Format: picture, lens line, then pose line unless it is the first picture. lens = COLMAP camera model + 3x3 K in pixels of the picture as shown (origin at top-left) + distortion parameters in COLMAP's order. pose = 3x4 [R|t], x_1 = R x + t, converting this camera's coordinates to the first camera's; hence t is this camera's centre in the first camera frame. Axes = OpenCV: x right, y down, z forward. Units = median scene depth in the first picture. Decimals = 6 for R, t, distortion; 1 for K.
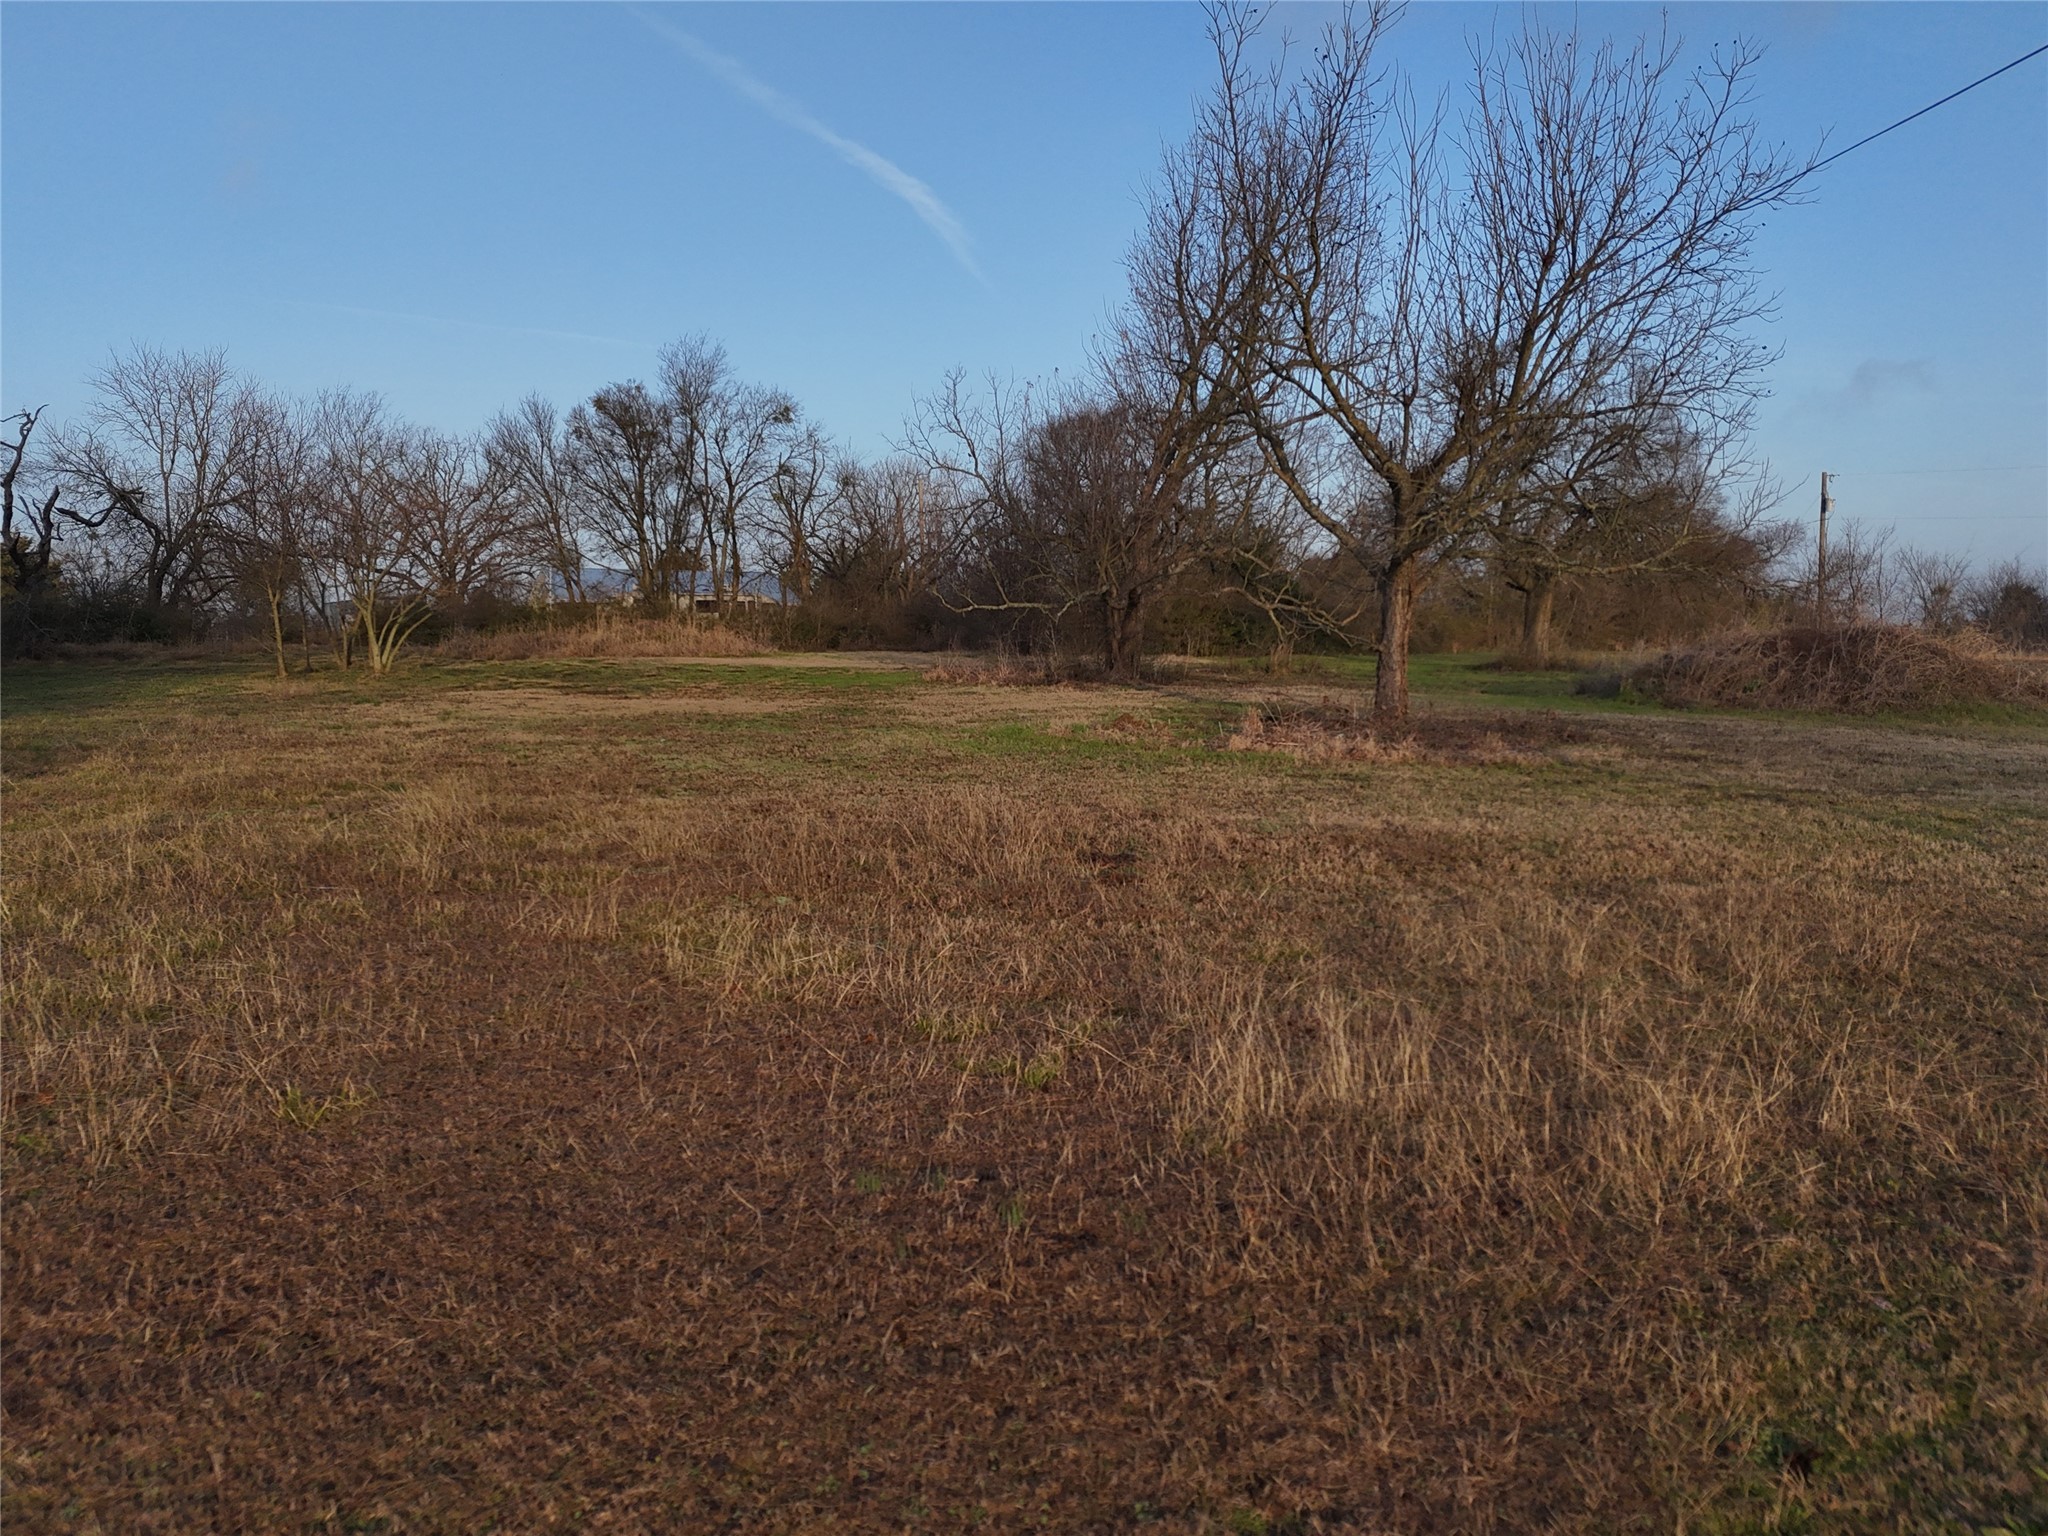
lens RADIAL K [[1473.7, 0, 1030.1], [0, 1473.7, 772.0], [0, 0, 1]] dist [0.020614, -0.020059]
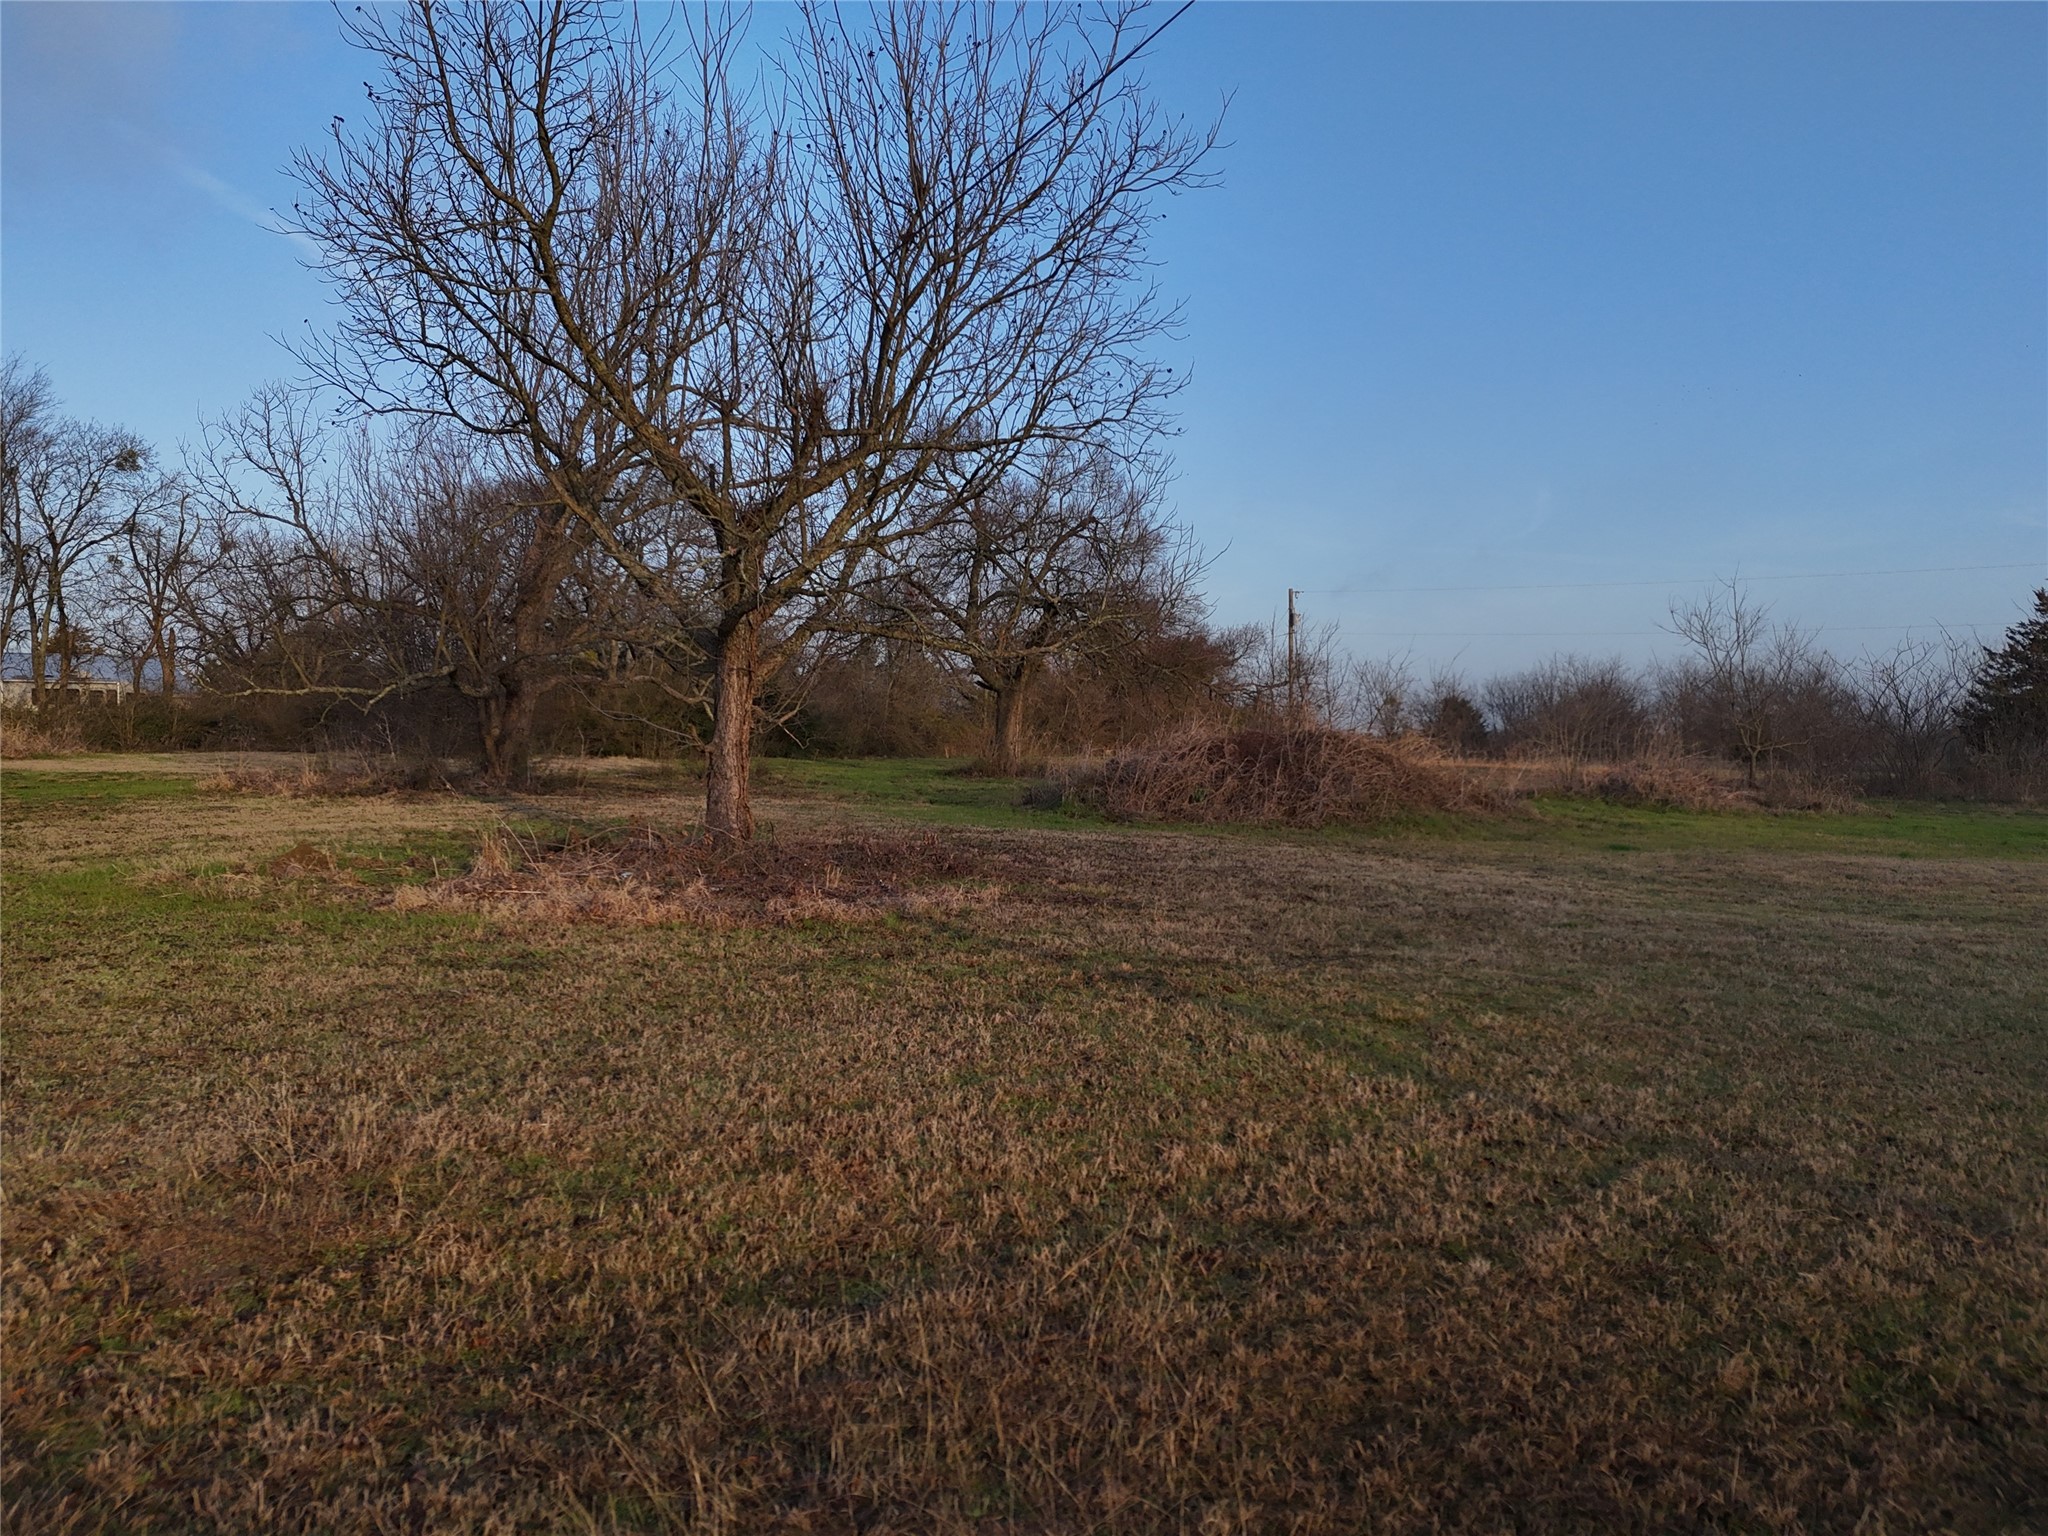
lens RADIAL K [[1473.7, 0, 1020.4], [0, 1473.7, 770.4], [0, 0, 1]] dist [0.020614, -0.020059]
pose [[0.955195, 0.001912, 0.295972, 0.118612], [0.019199, 0.997473, -0.068405, -0.014115], [-0.295355, 0.071023, 0.952744, 0.182776]]
